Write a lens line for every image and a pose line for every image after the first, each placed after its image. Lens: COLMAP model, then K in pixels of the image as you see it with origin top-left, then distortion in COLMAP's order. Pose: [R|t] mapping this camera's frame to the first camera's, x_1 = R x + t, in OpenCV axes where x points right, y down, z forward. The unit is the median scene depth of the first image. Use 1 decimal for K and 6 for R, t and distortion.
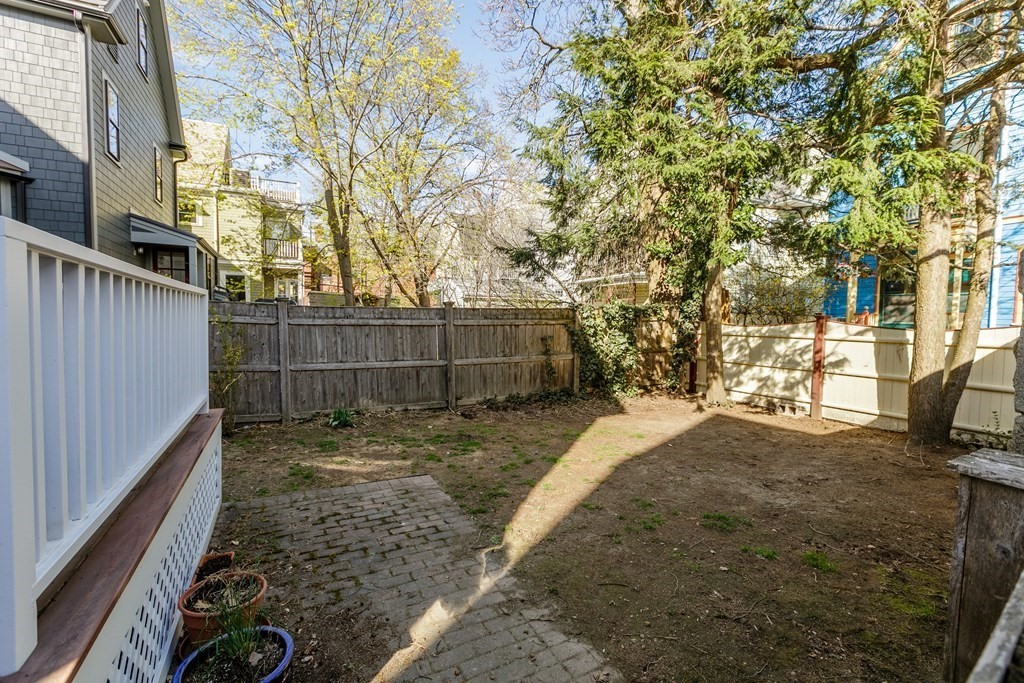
lens RADIAL K [[459.9, 0, 513.3], [0, 459.9, 340.5], [0, 0, 1]] dist [-0.001274, -0.000708]
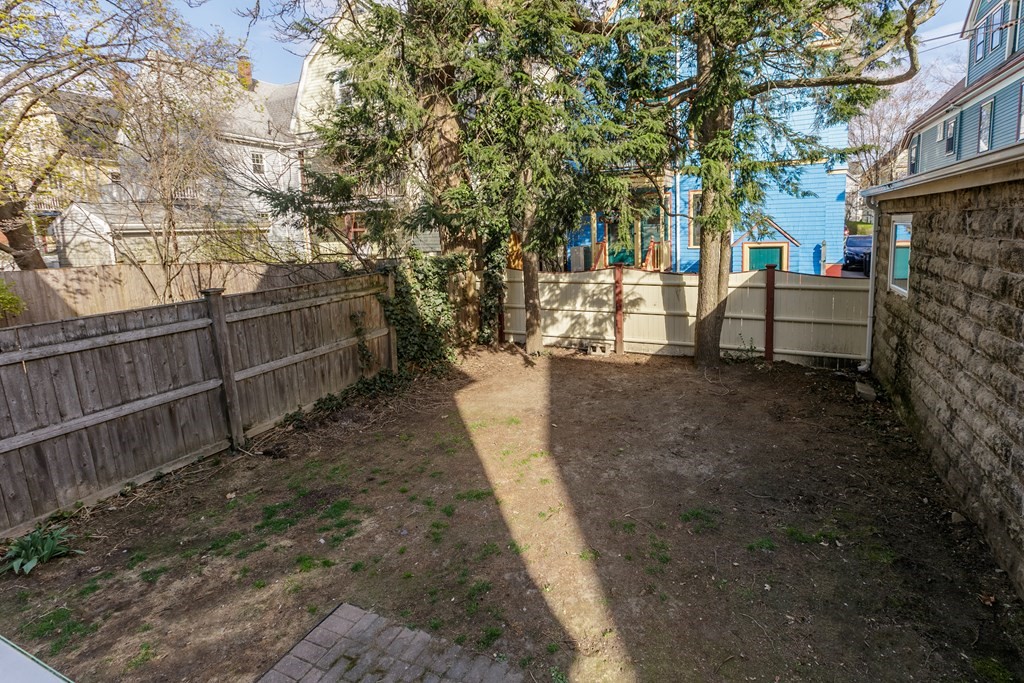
lens RADIAL K [[490.3, 0, 558.6], [0, 490.3, 283.1], [0, 0, 1]] dist [-0.001916, 0.003099]
pose [[0.766786, -0.111390, 0.632165, -0.208086], [0.069143, 0.993431, 0.091179, -0.124824], [-0.638169, -0.026205, 0.769451, 0.170157]]
